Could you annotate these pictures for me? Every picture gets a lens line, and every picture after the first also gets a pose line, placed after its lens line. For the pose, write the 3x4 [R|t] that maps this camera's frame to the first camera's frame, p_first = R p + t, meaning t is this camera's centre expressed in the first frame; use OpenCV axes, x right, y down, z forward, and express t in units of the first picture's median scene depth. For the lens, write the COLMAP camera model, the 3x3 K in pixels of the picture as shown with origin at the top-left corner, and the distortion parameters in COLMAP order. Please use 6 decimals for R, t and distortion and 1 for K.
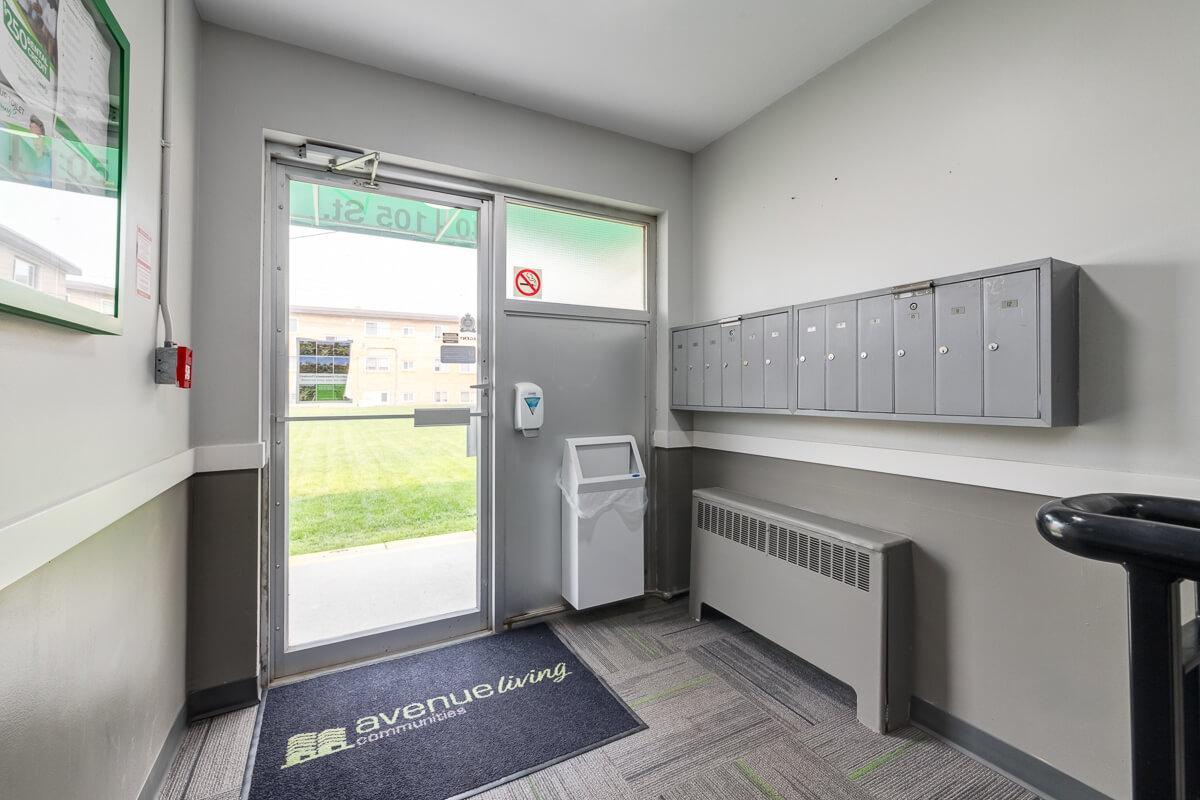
lens RADIAL K [[503.6, 0, 600.2], [0, 503.6, 387.9], [0, 0, 1]] dist [-0.000802, -0.000082]
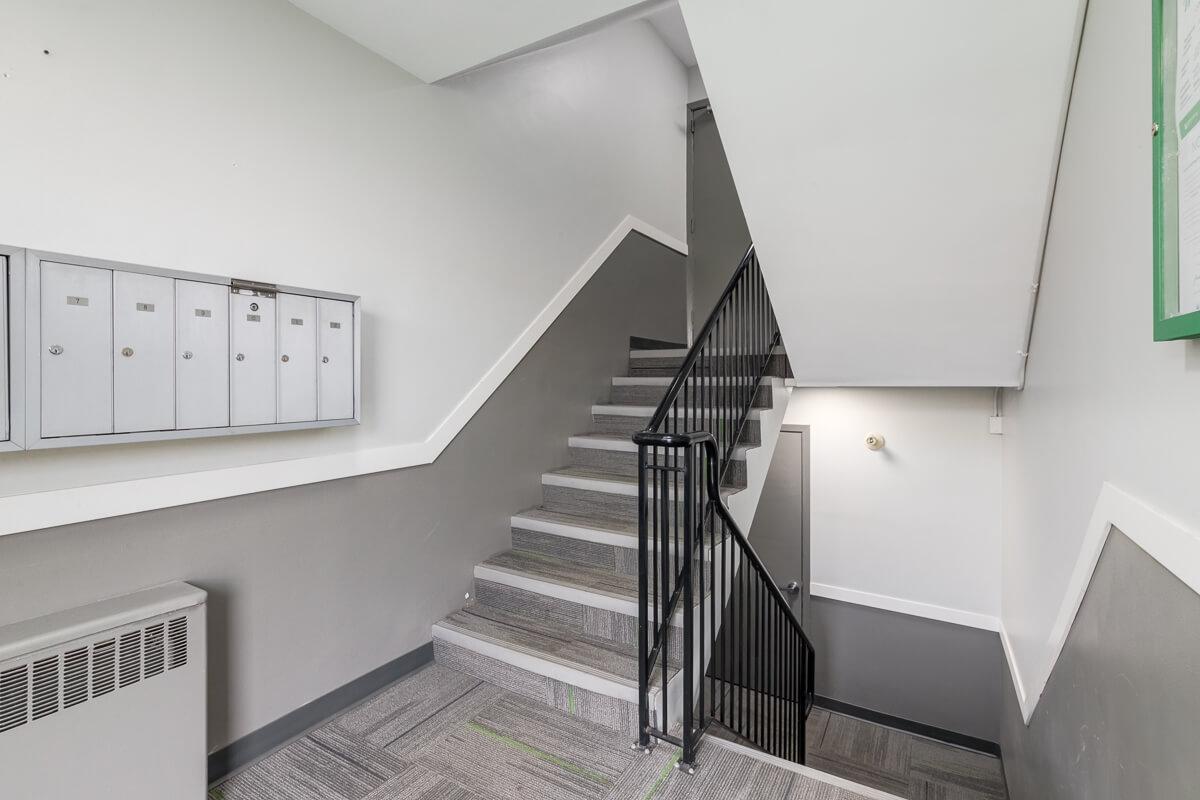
lens RADIAL K [[556.7, 0, 601.0], [0, 556.7, 391.1], [0, 0, 1]] dist [-0.000461, 0.000009]
pose [[-0.504905, -0.011972, 0.863092, -0.521121], [0.002444, 0.999880, 0.015299, -0.021495], [-0.863172, 0.009834, -0.504815, 0.894037]]
